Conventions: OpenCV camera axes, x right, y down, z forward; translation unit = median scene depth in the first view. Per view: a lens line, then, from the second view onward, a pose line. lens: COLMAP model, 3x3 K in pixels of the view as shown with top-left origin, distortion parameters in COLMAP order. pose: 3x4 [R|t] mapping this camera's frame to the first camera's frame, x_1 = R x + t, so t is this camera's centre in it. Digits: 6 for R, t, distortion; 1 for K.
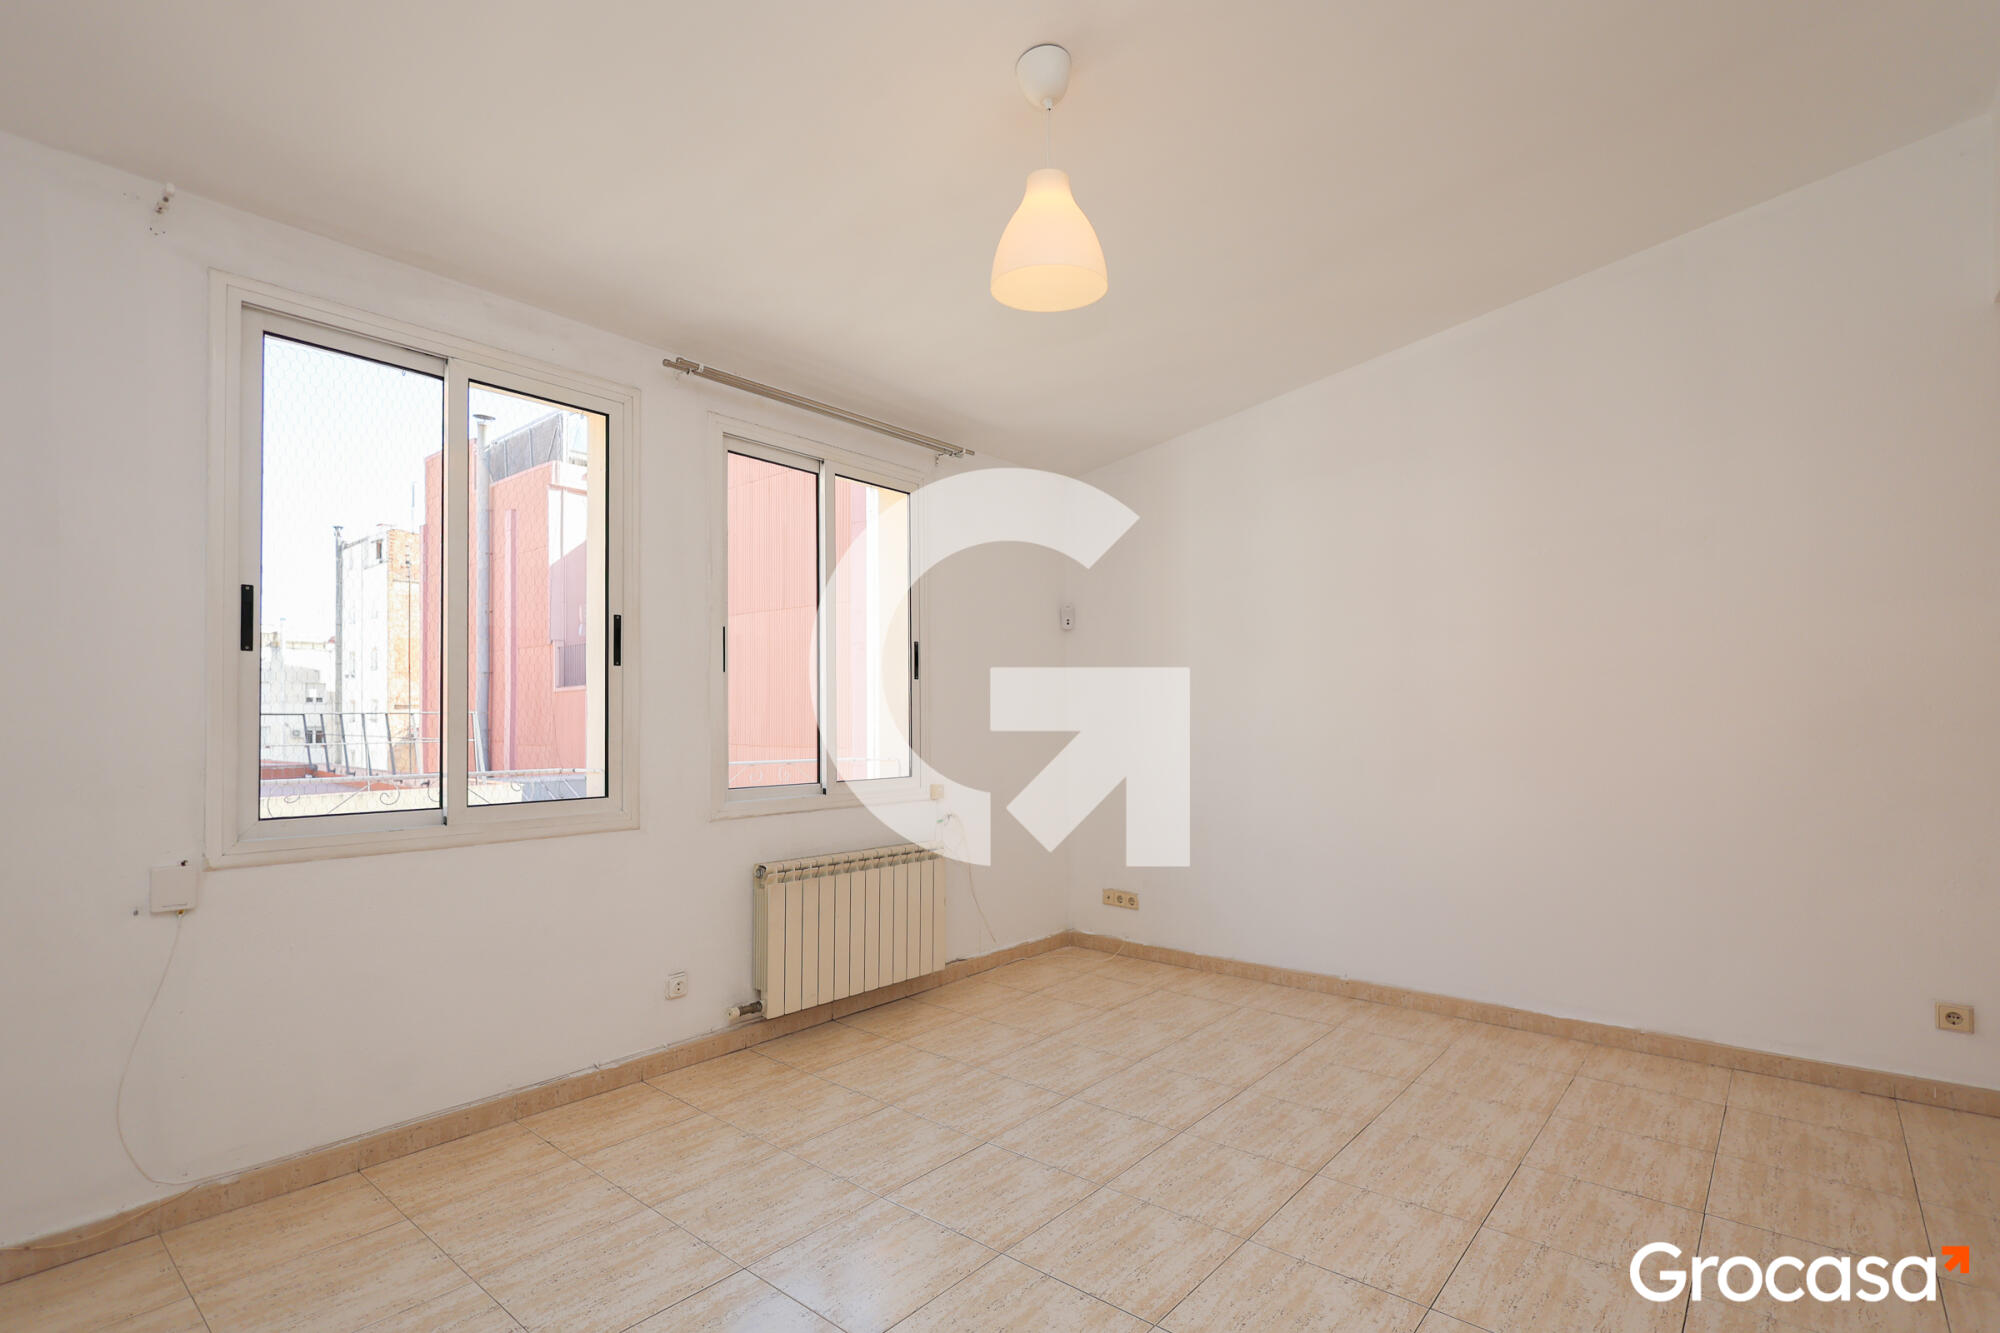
lens RADIAL K [[945.4, 0, 1000.0], [0, 945.4, 666.5], [0, 0, 1]] dist [0.003137, 0.000759]
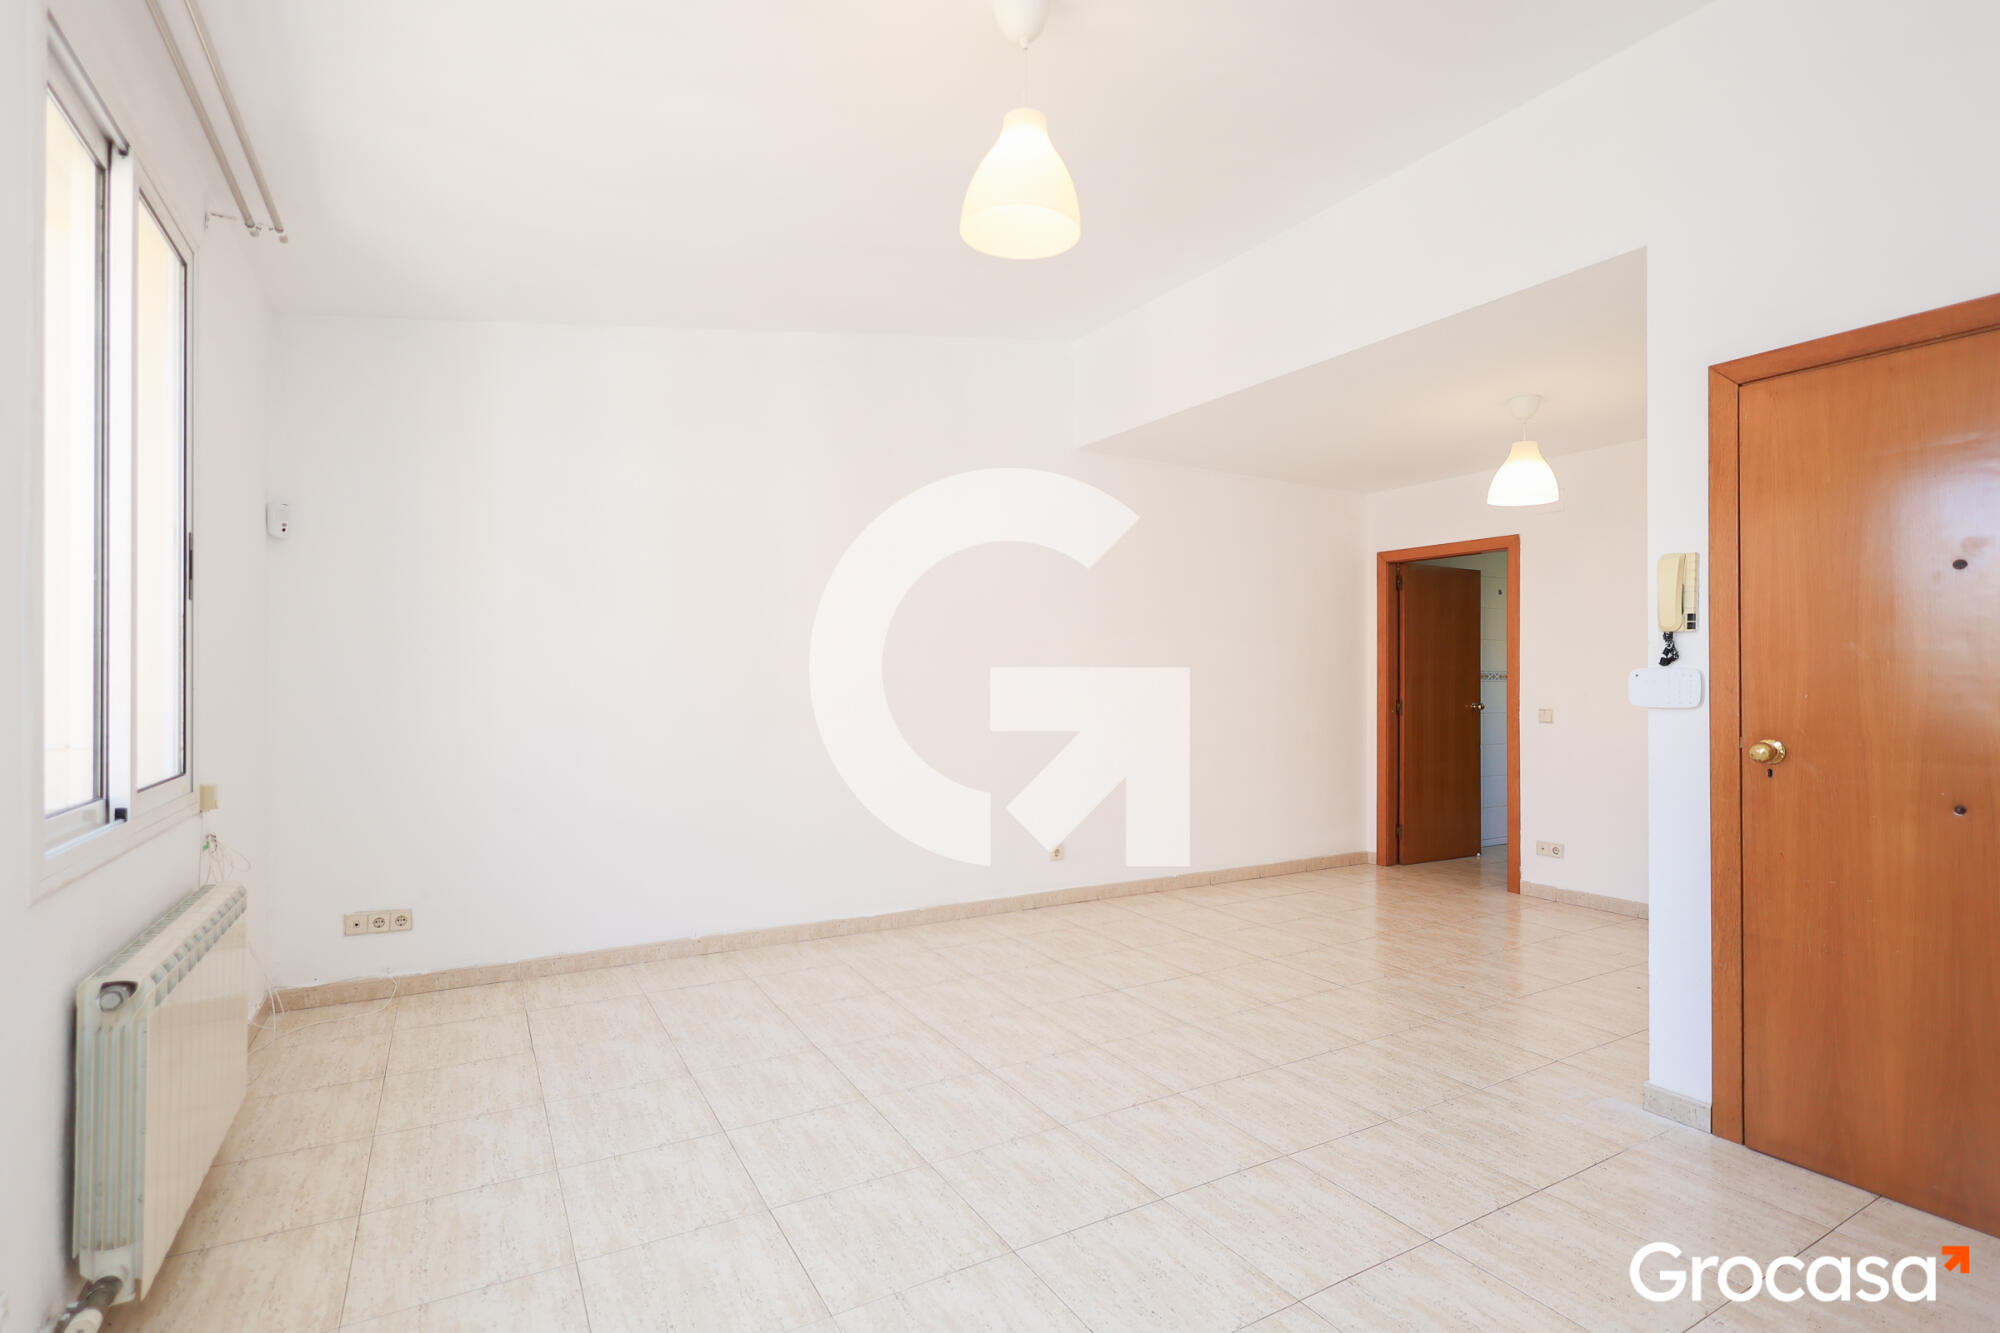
lens RADIAL K [[933.4, 0, 996.6], [0, 933.4, 685.3], [0, 0, 1]] dist [-0.000666, 0.000320]
pose [[0.338383, 0.001898, 0.941006, -0.496080], [-0.061991, 0.997871, 0.020279, 0.028041], [-0.938964, -0.065196, 0.337780, 0.425755]]
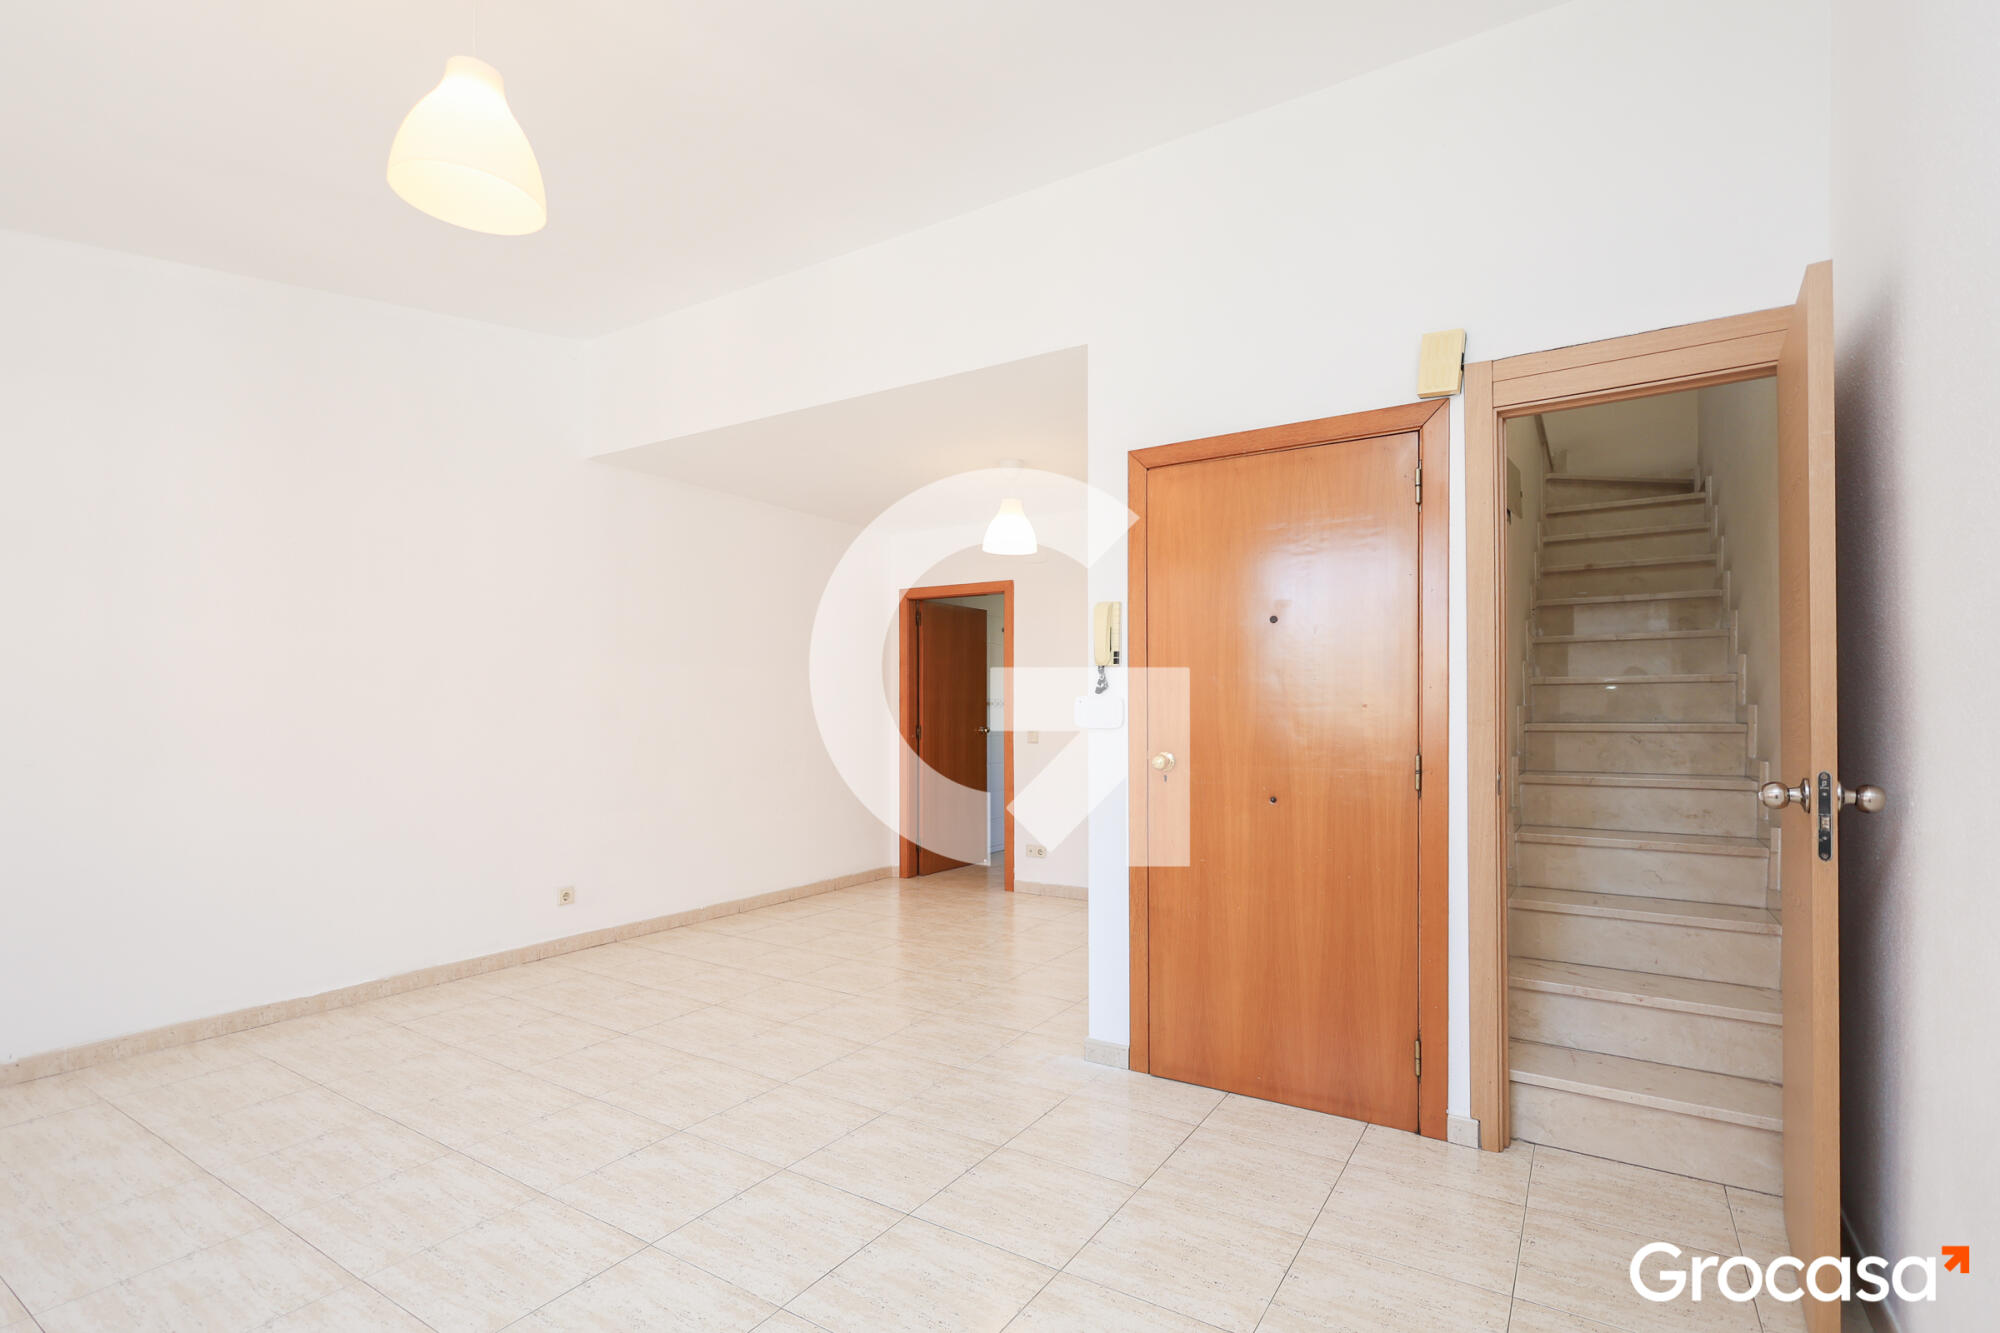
lens RADIAL K [[919.3, 0, 1012.2], [0, 919.3, 725.9], [0, 0, 1]] dist [-0.000514, 0.000259]
pose [[-0.138662, -0.011794, 0.990270, -0.486274], [-0.056679, 0.998385, 0.003955, 0.026827], [-0.988717, -0.055579, -0.139106, 0.380534]]
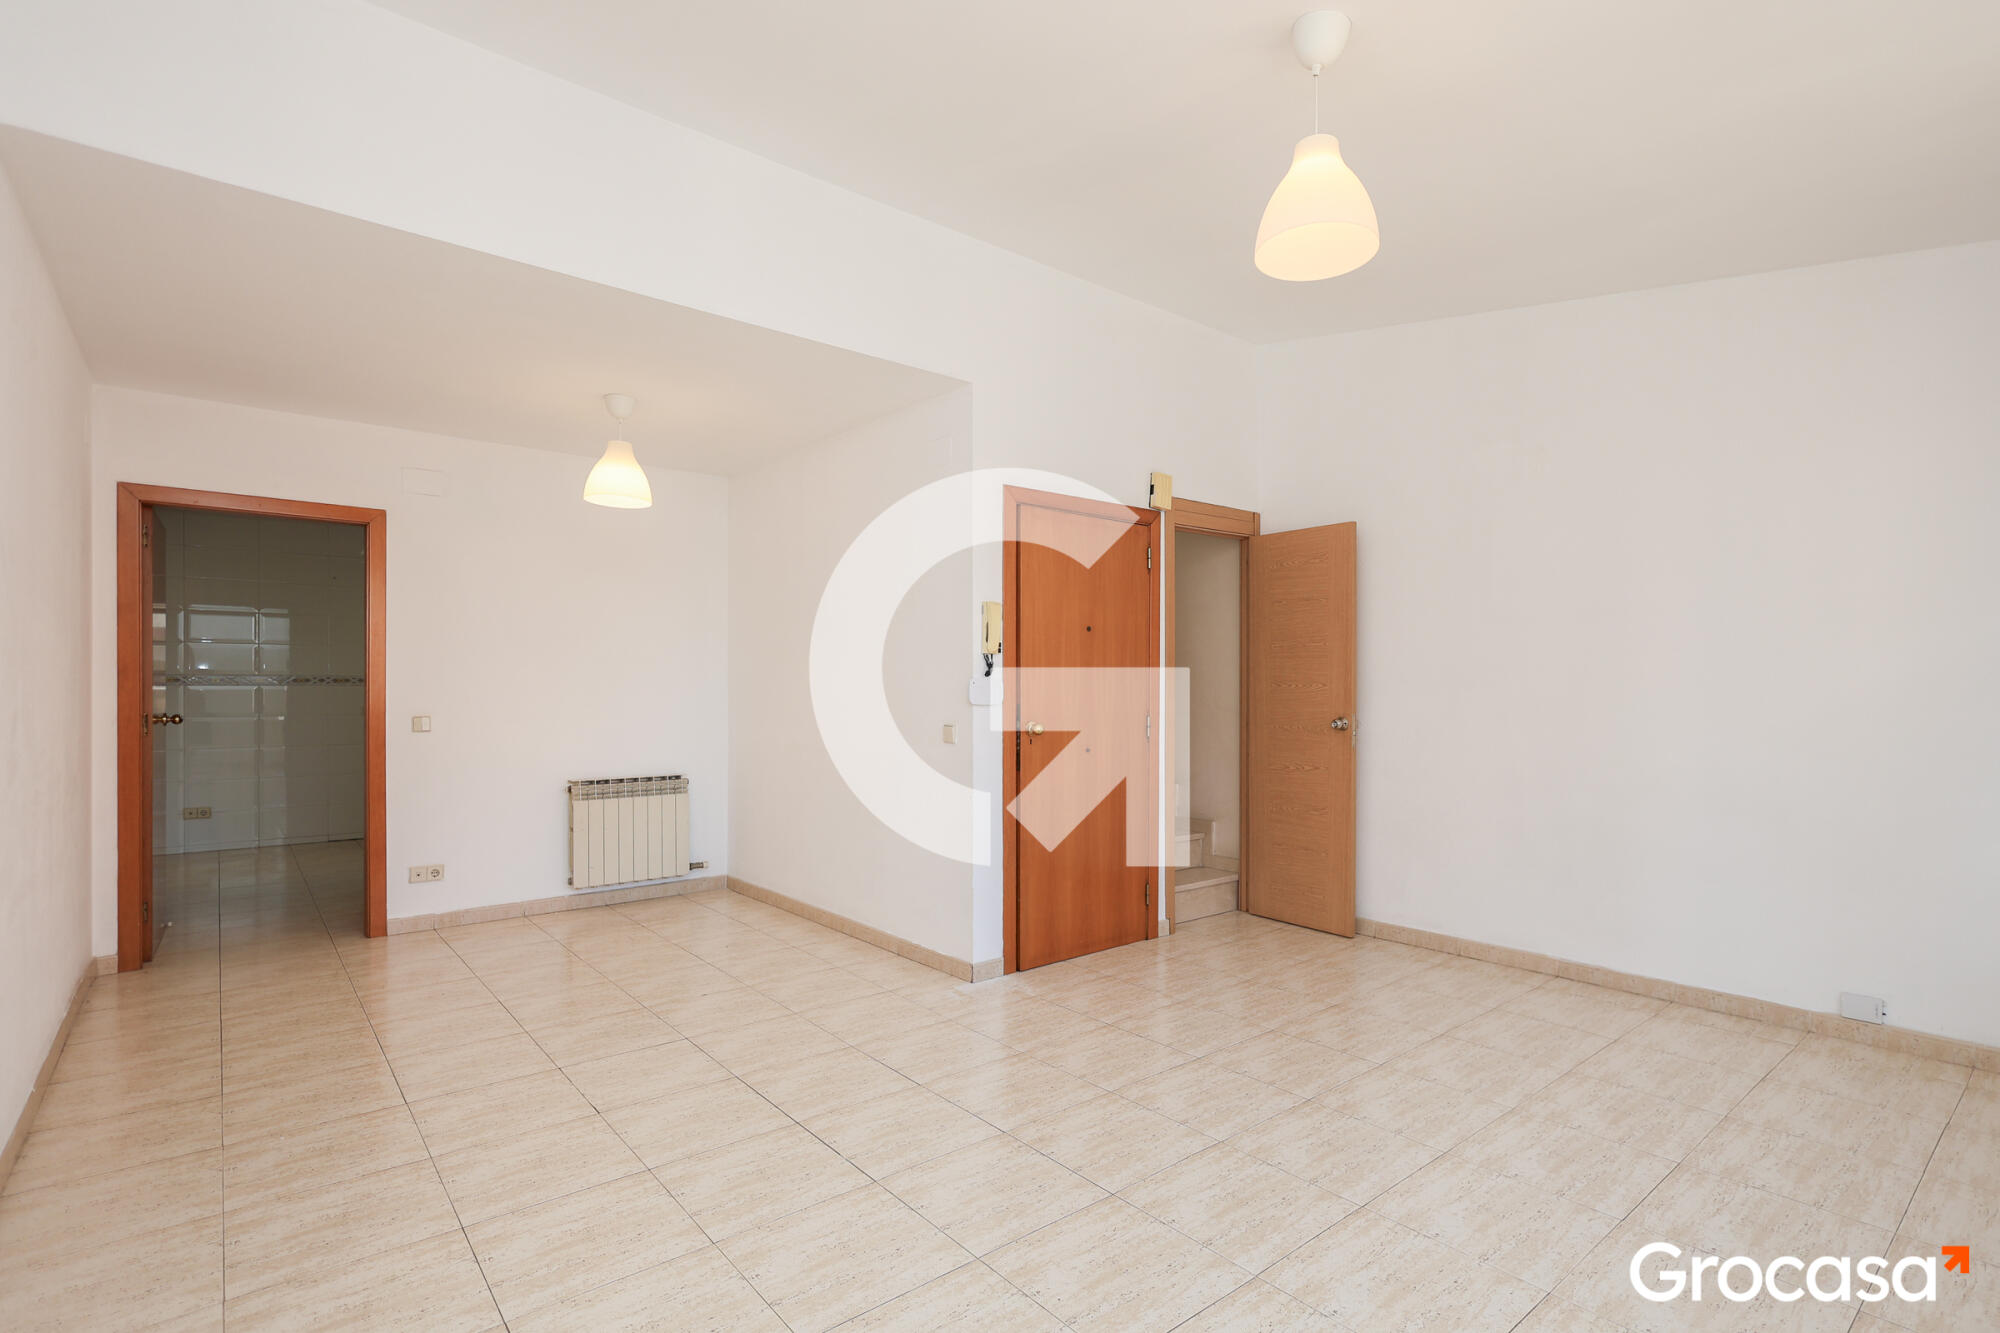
lens RADIAL K [[933.4, 0, 996.6], [0, 933.4, 685.3], [0, 0, 1]] dist [-0.000666, 0.000320]
pose [[-0.981218, 0.004005, 0.192863, 0.114049], [-0.008531, 0.997905, -0.064124, 0.073246], [-0.192716, -0.064565, -0.979128, 1.195443]]
